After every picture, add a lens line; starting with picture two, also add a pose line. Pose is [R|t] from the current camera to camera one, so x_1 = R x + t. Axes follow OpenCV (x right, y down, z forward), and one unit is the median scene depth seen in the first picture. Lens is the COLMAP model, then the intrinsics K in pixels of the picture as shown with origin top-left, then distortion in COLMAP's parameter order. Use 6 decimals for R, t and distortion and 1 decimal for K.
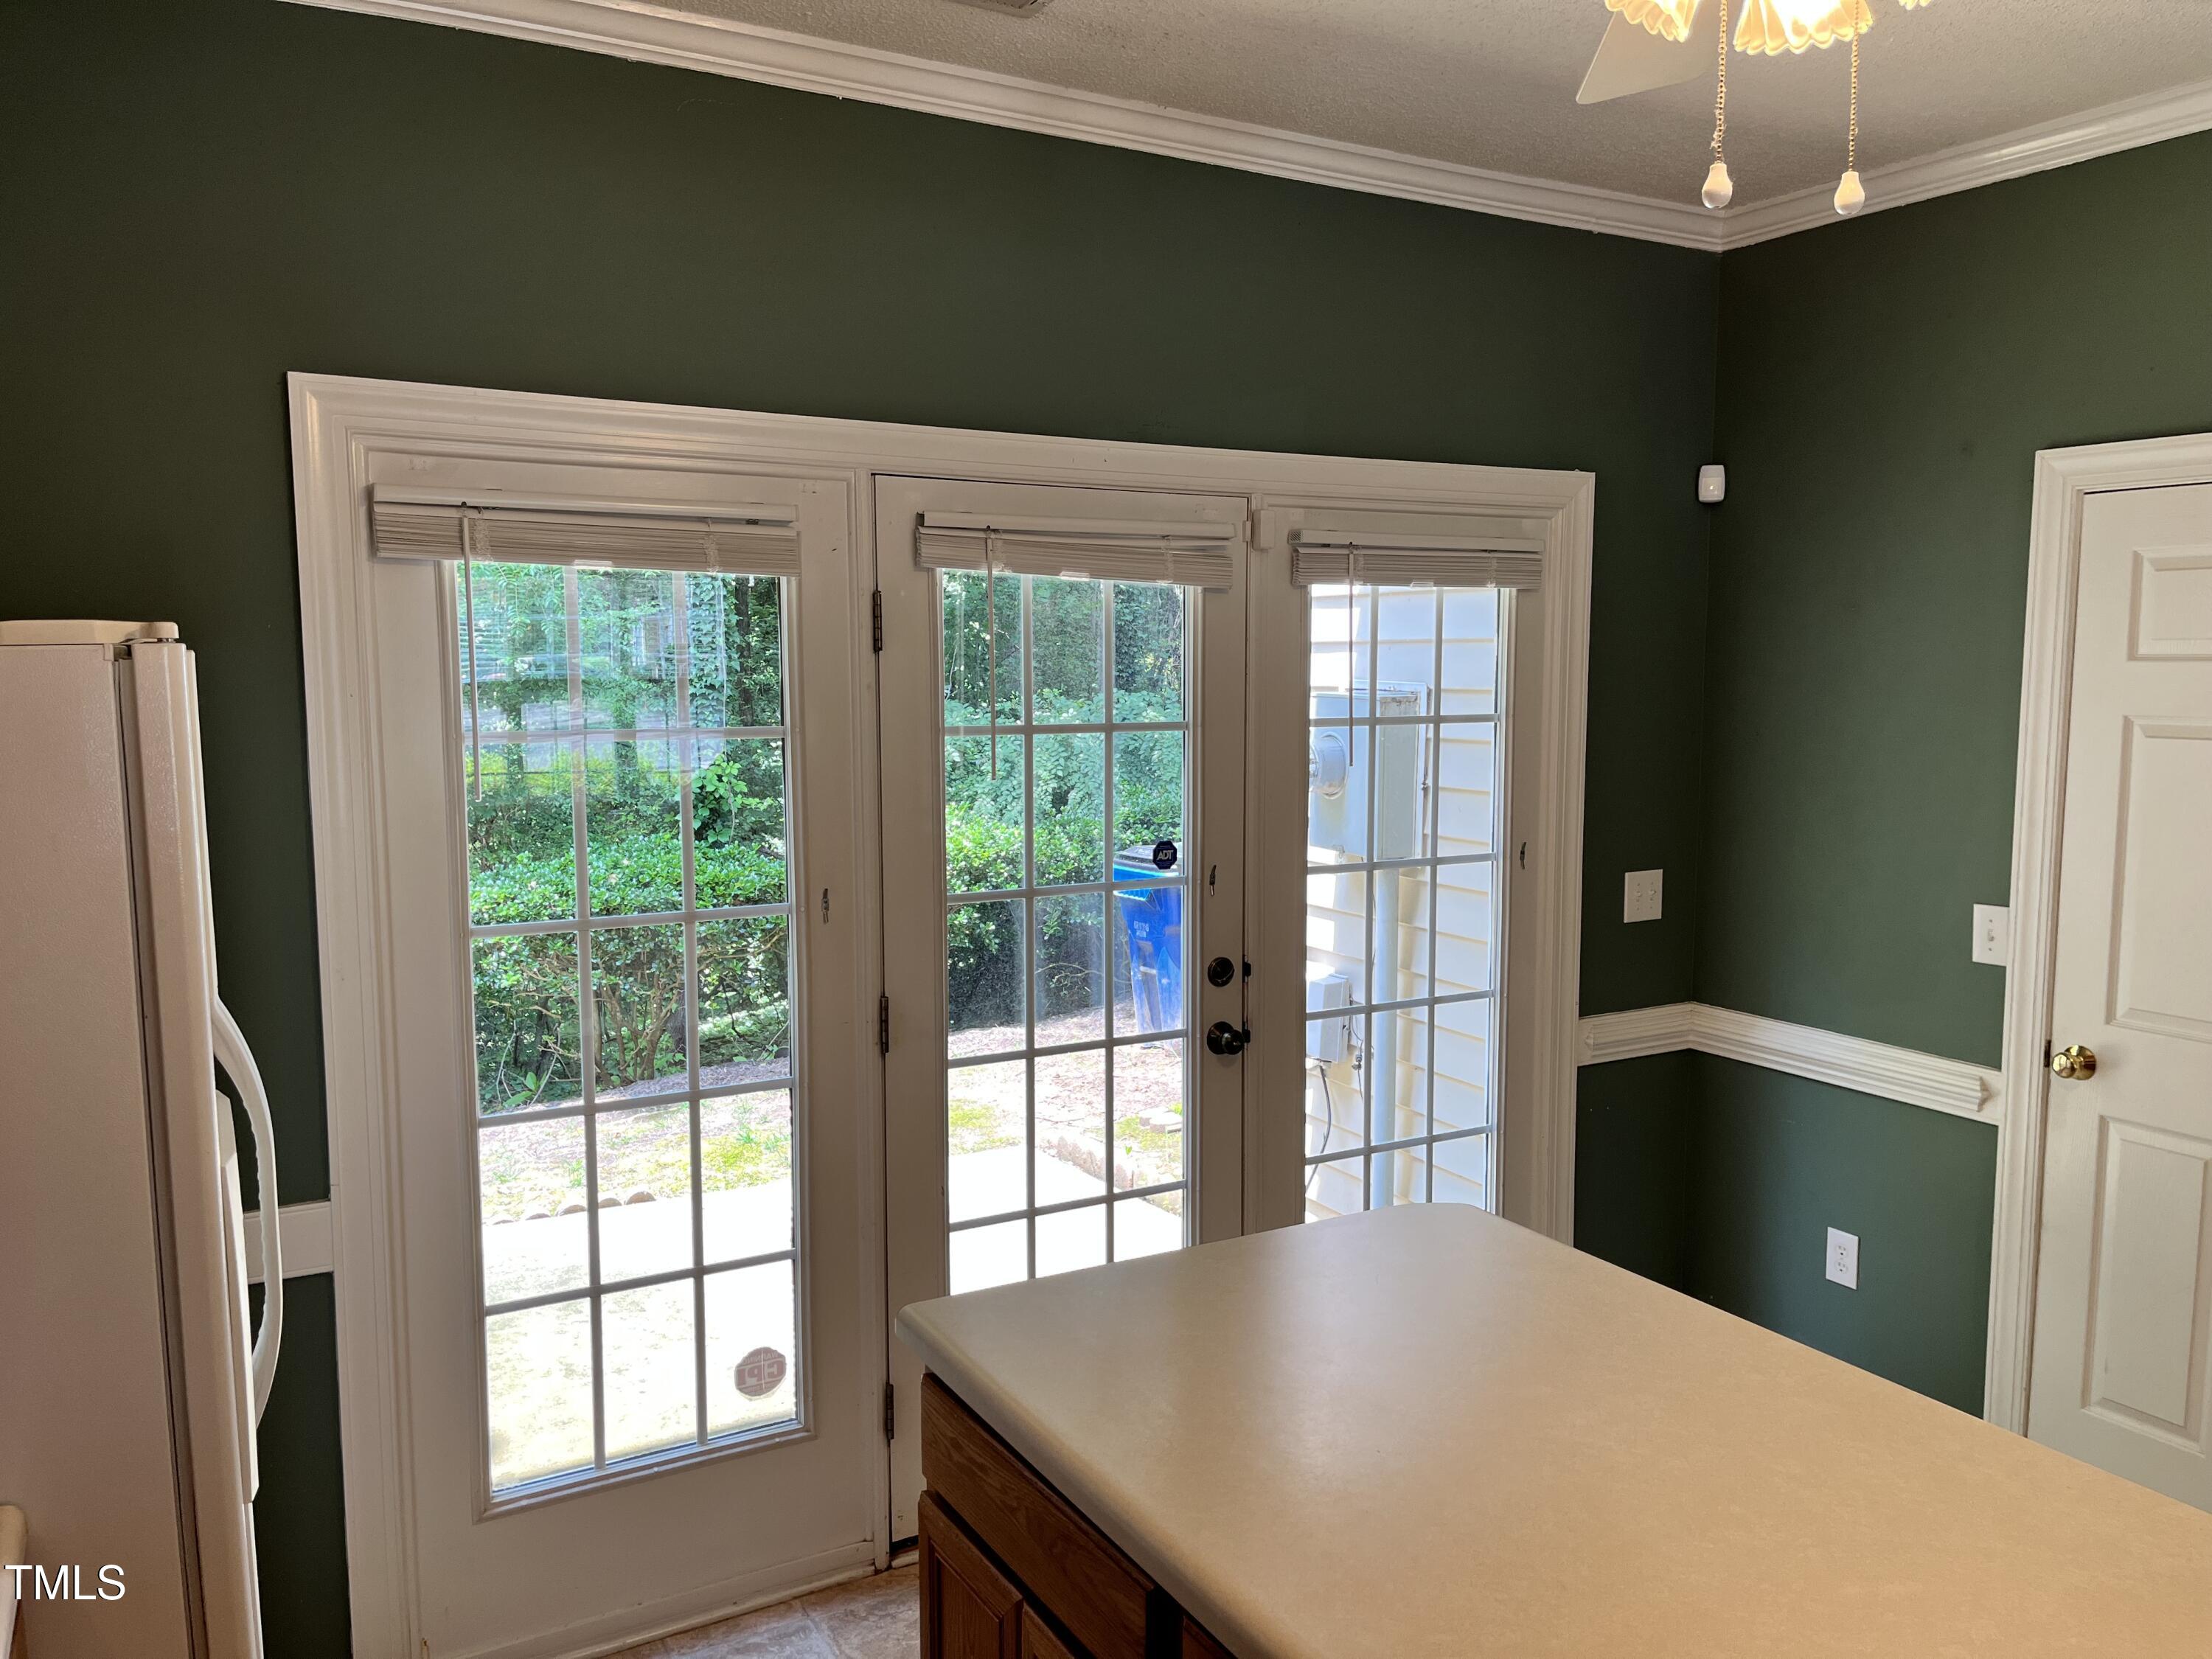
lens RADIAL K [[1669.1, 0, 1107.6], [0, 1669.1, 836.6], [0, 0, 1]] dist [0.037529, -0.018379]
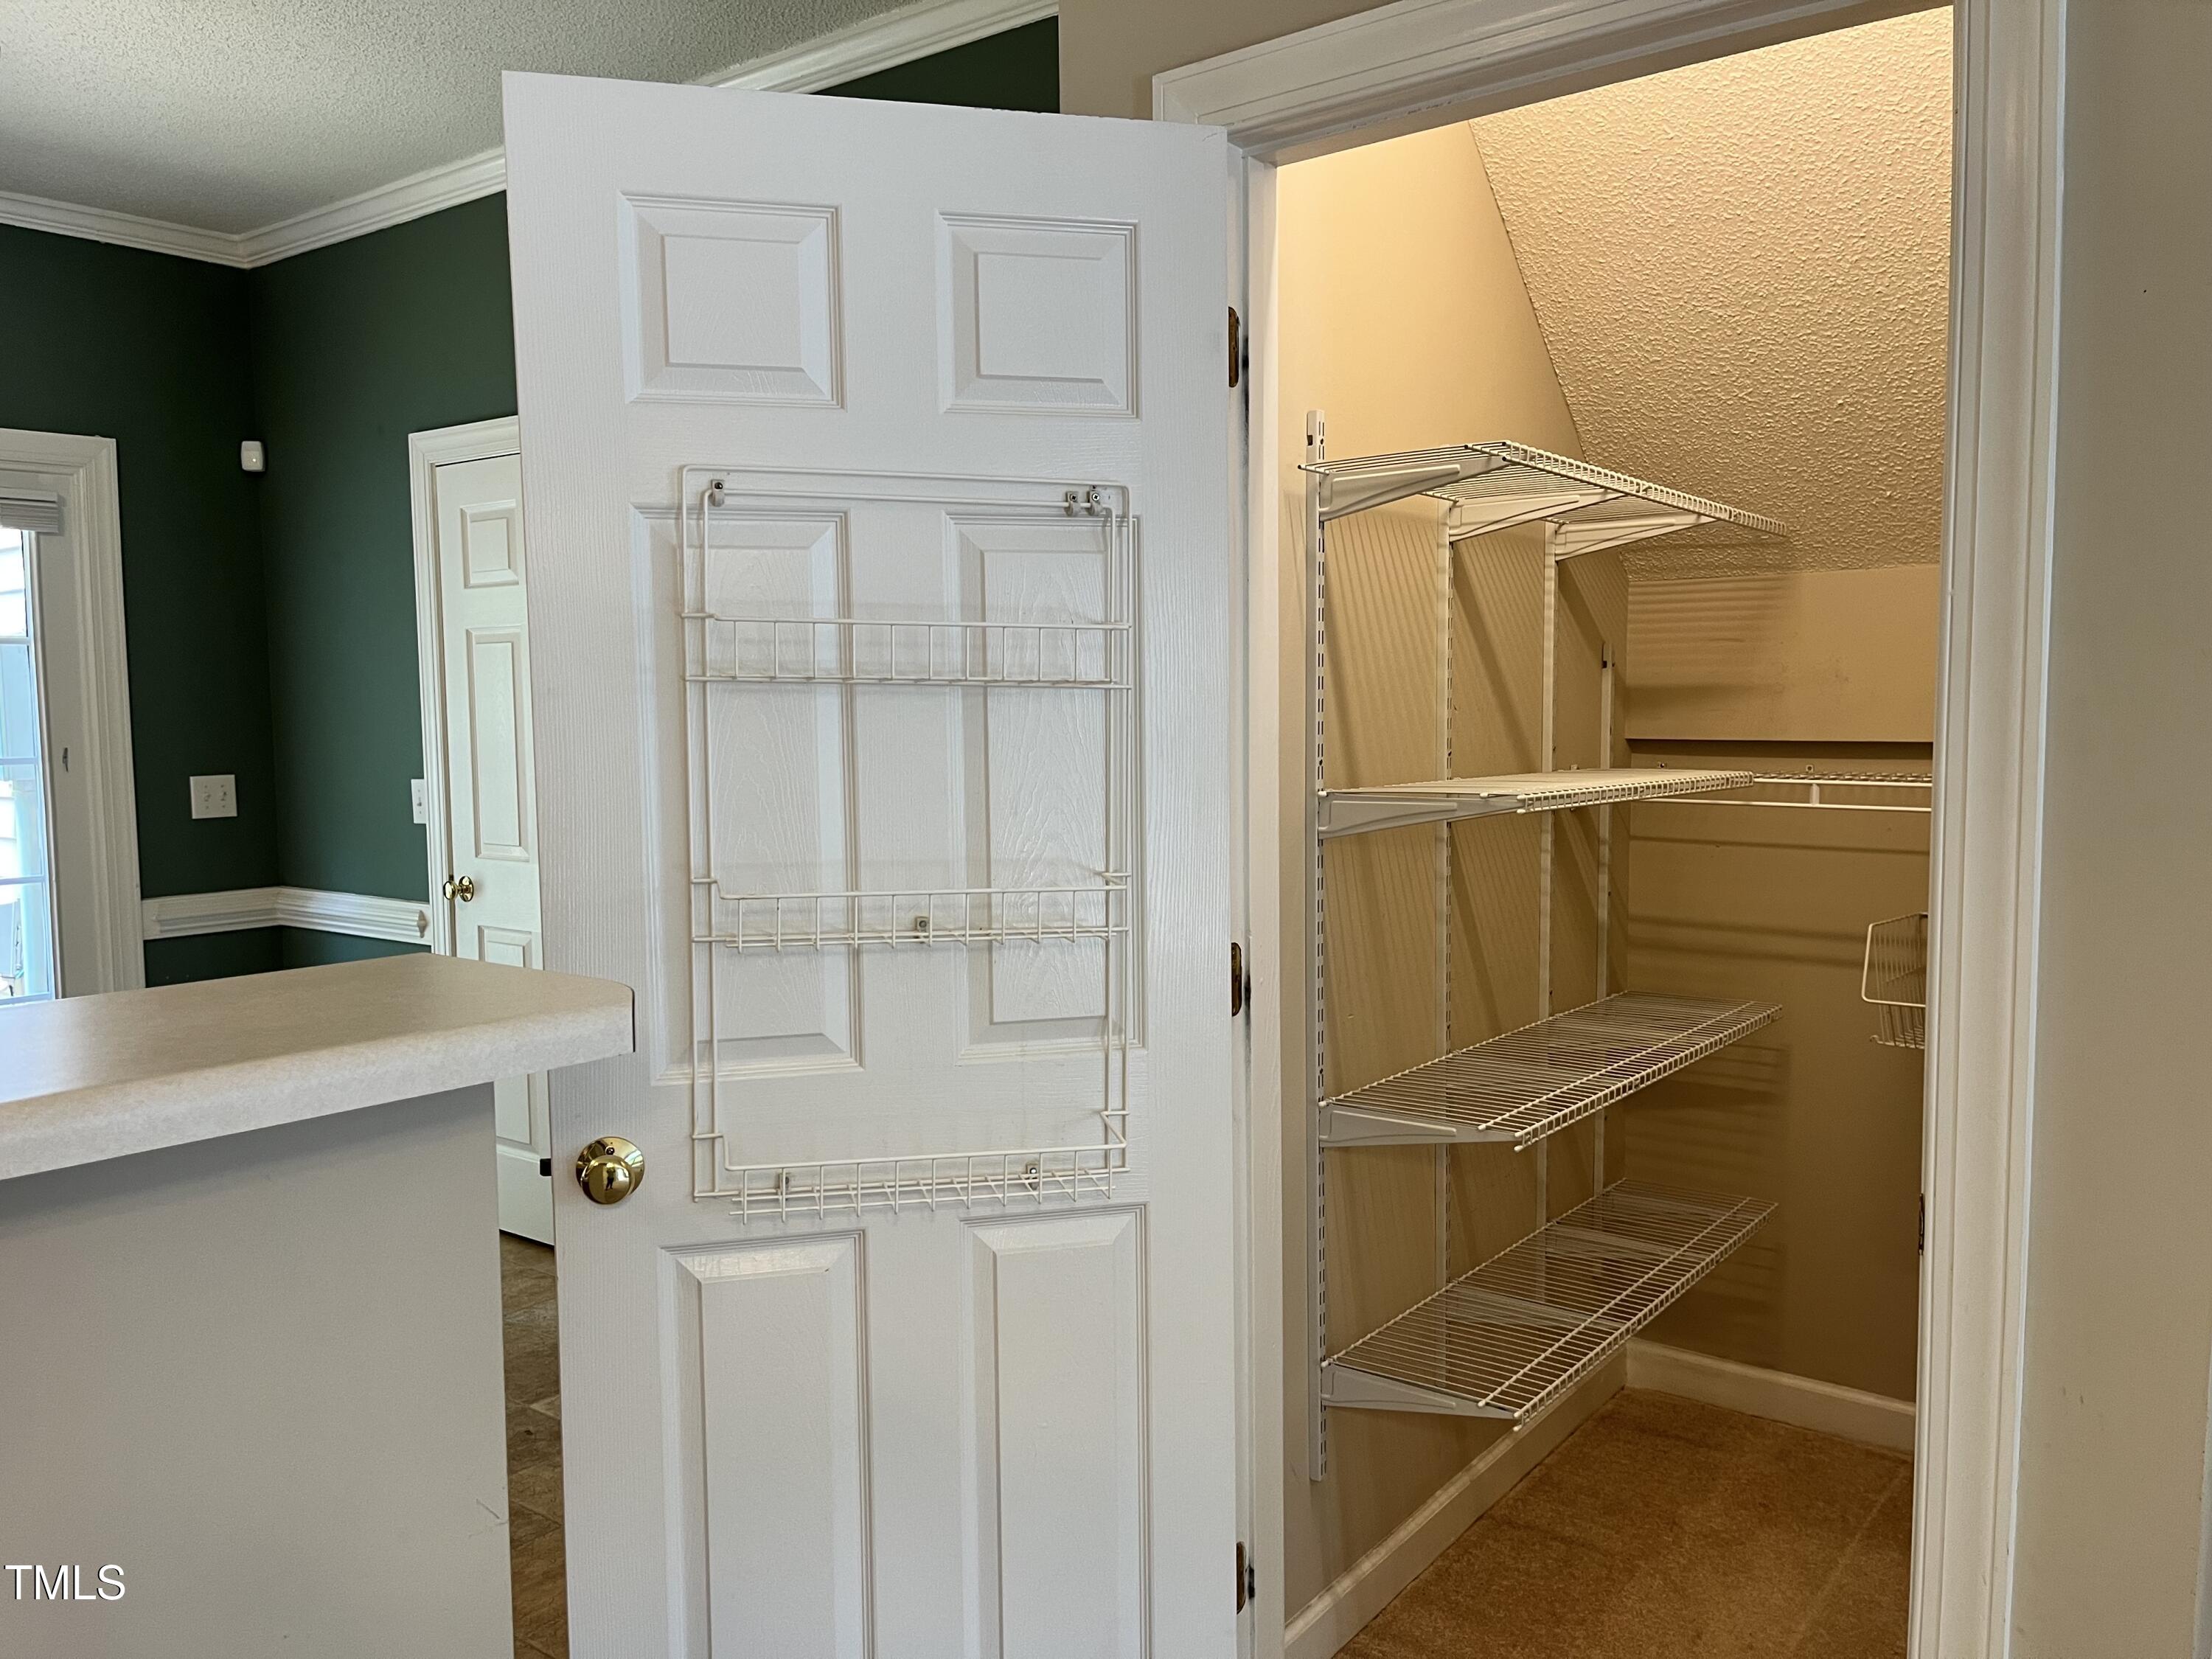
lens RADIAL K [[1669.1, 0, 1108.9], [0, 1669.1, 826.1], [0, 0, 1]] dist [0.037529, -0.018379]
pose [[0.917302, -0.040260, 0.396152, 0.454009], [0.052088, 0.998459, -0.019140, 0.119127], [-0.394771, 0.038192, 0.917986, -0.376268]]
